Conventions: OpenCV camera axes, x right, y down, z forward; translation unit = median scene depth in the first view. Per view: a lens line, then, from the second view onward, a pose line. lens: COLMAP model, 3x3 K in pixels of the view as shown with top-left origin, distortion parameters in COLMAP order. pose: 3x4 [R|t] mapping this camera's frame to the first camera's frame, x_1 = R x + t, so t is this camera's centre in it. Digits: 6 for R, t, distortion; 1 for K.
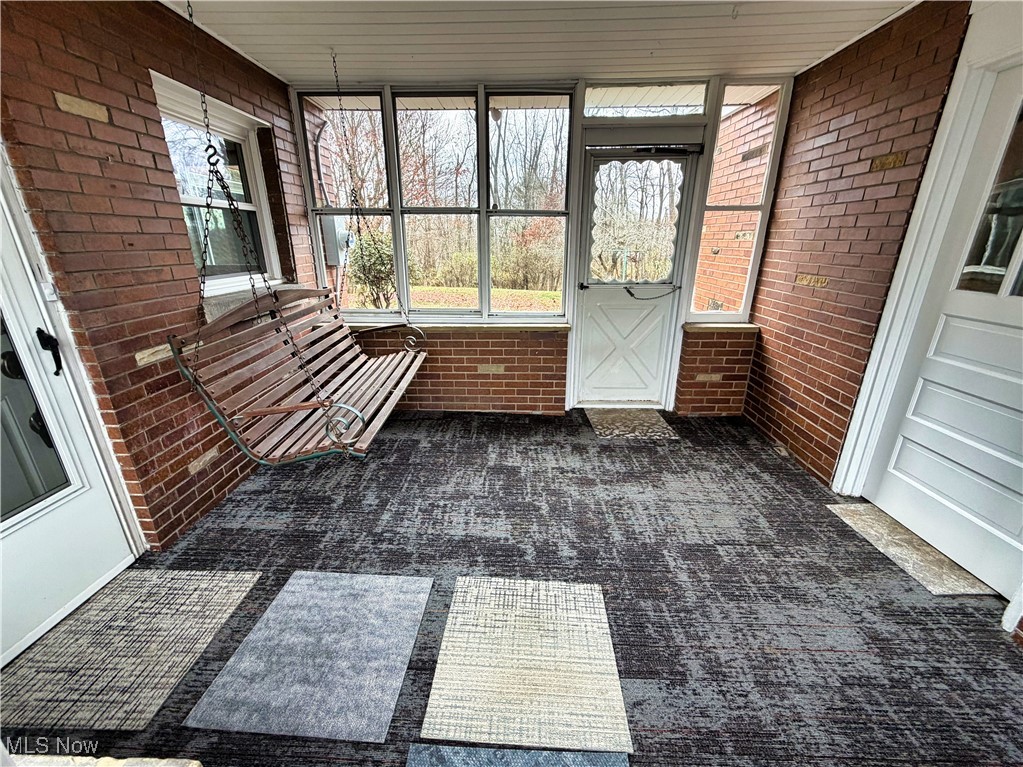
lens RADIAL K [[405.7, 0, 511.5], [0, 405.7, 383.5], [0, 0, 1]] dist [0.000455, -0.000680]
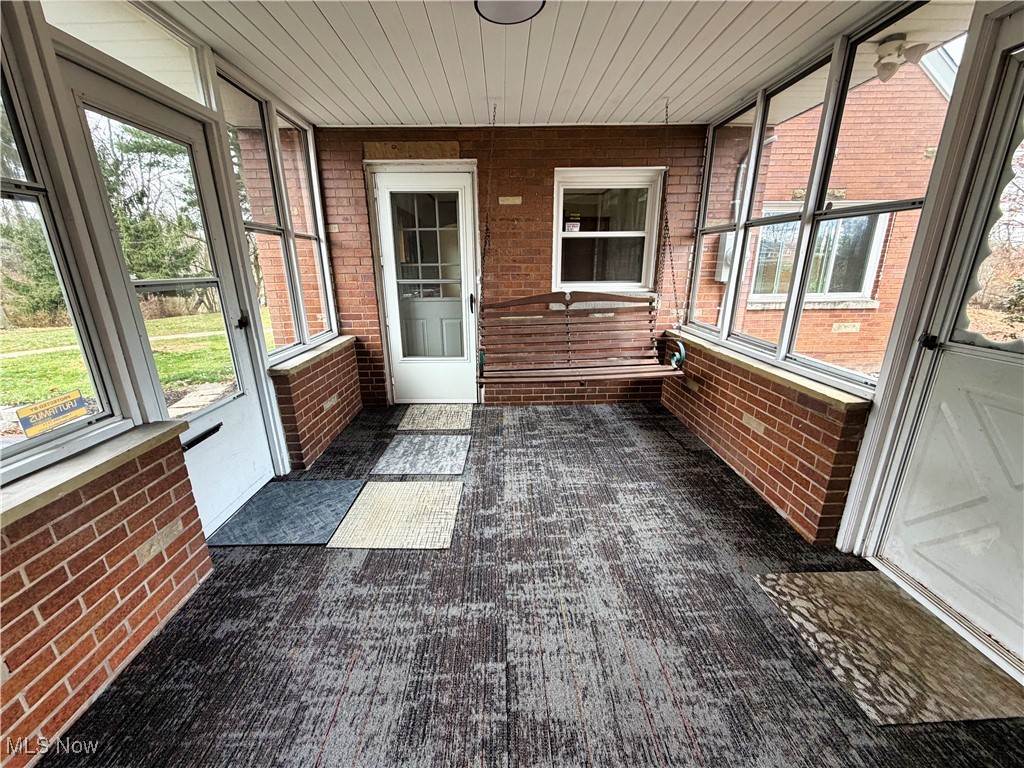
lens RADIAL K [[406.1, 0, 512.0], [0, 406.1, 384.0], [0, 0, 1]] dist [0.000455, -0.000680]
pose [[0.059746, 0.285698, -0.956456, 1.056257], [-0.324580, 0.911659, 0.252042, -0.248916], [0.943969, 0.295388, 0.147200, 0.750210]]
